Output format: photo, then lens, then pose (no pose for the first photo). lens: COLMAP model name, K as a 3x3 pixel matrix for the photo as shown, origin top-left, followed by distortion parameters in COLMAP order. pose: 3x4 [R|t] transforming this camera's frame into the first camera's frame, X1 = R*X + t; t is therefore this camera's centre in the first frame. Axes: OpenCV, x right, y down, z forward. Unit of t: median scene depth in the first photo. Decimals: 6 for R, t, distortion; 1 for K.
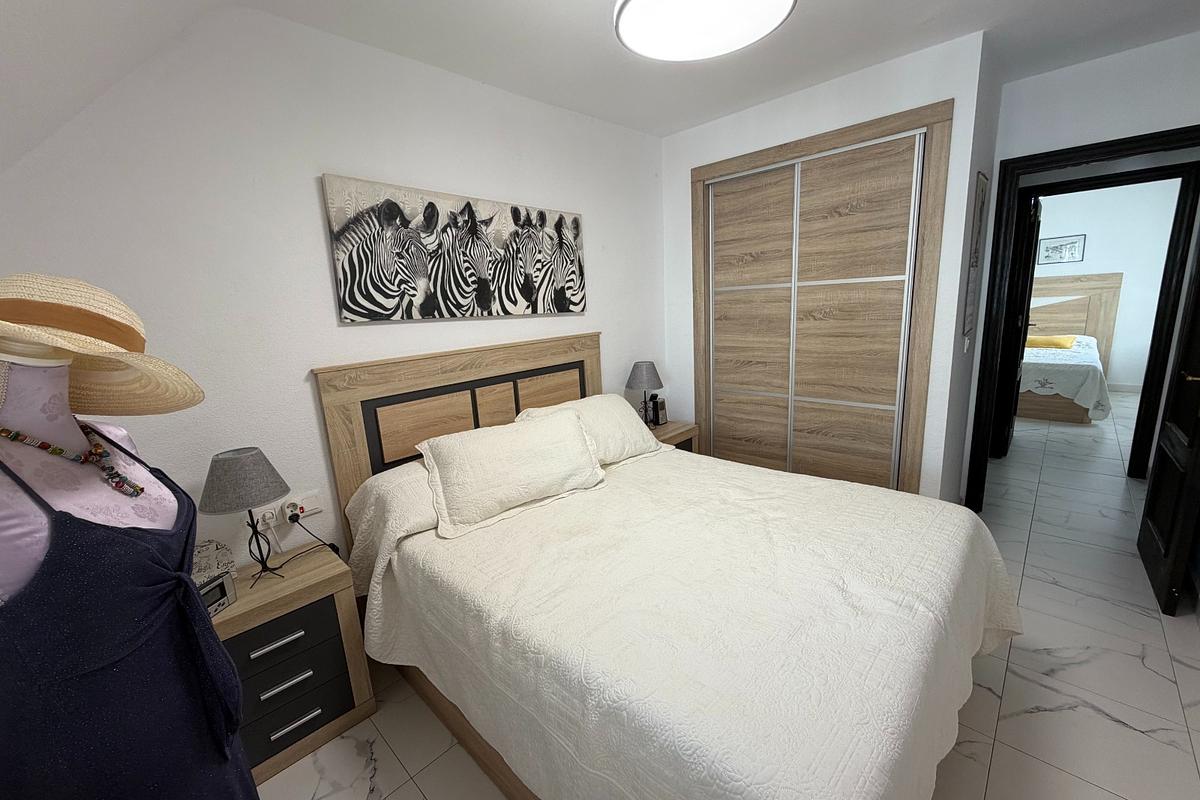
lens RADIAL K [[480.1, 0, 603.9], [0, 480.1, 397.1], [0, 0, 1]] dist [0.002823, -0.000203]
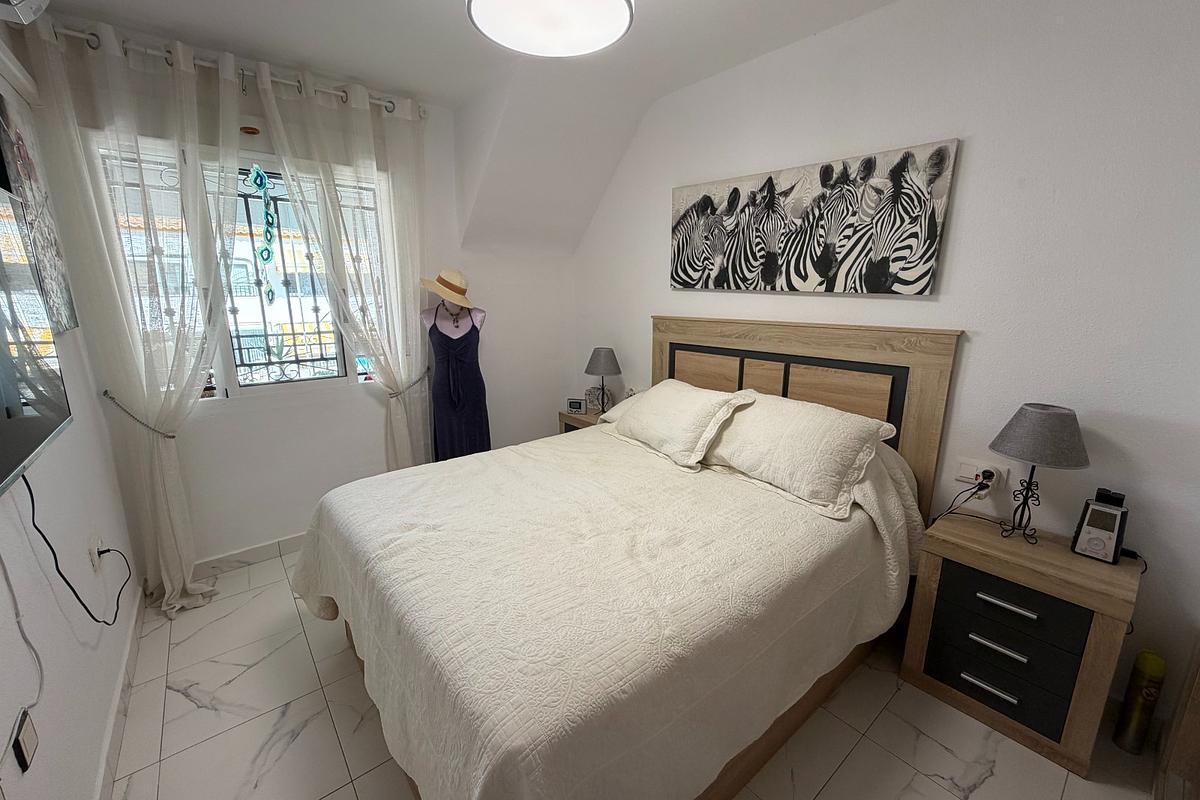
lens RADIAL K [[480.1, 0, 604.5], [0, 480.1, 402.0], [0, 0, 1]] dist [0.002823, -0.000203]
pose [[-0.121797, 0.263814, -0.956853, 0.826887], [-0.207949, 0.935853, 0.284494, -0.167485], [0.970527, 0.233627, -0.059124, 0.793015]]
